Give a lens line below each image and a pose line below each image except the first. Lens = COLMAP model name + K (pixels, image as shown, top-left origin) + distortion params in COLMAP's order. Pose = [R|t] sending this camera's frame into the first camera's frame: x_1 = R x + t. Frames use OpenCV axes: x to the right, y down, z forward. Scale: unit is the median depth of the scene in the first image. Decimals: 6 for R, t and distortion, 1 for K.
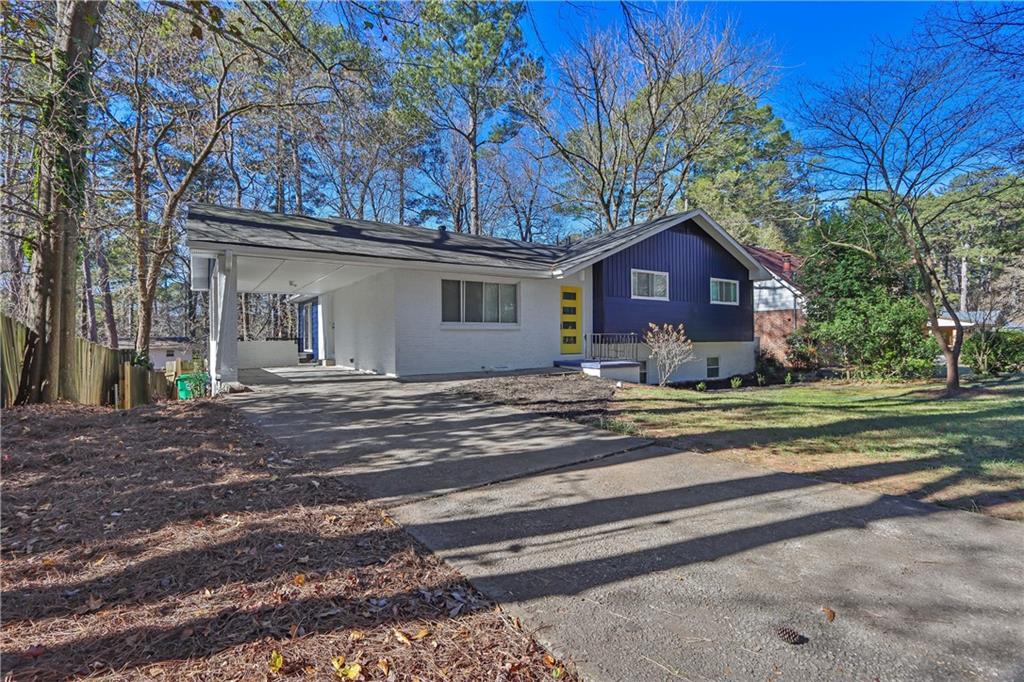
lens RADIAL K [[480.3, 0, 510.7], [0, 480.3, 342.1], [0, 0, 1]] dist [-0.009462, -0.000436]
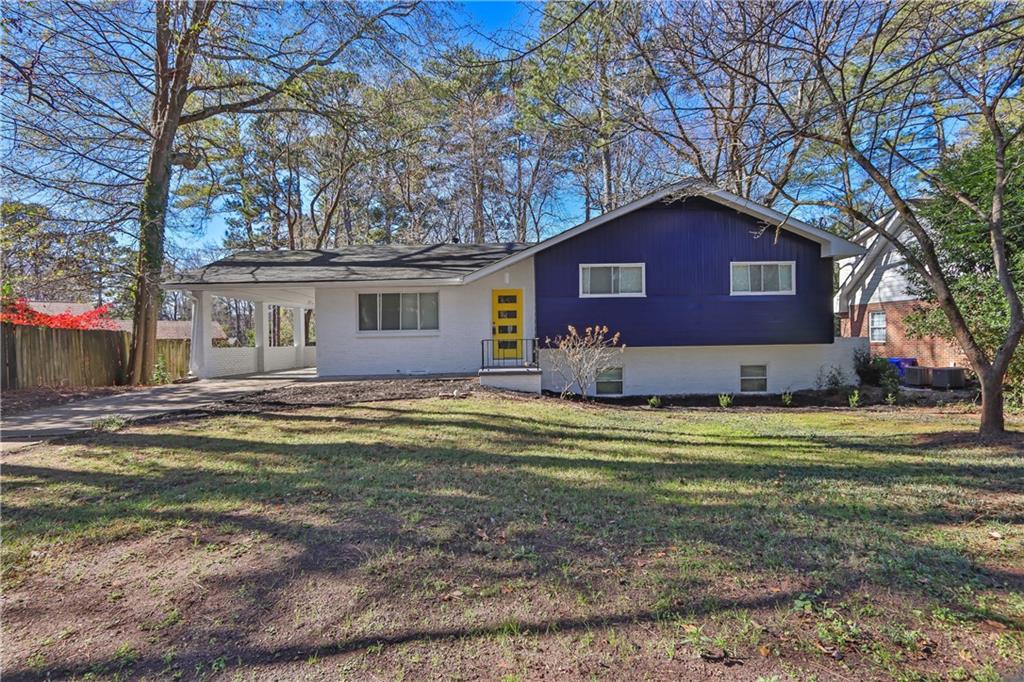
lens RADIAL K [[480.3, 0, 510.7], [0, 480.3, 339.5], [0, 0, 1]] dist [-0.009462, -0.000436]
pose [[0.834751, -0.007522, -0.550577, 0.668993], [0.007923, 0.999967, -0.001649, -0.013697], [0.550571, -0.002985, 0.834783, 0.196863]]
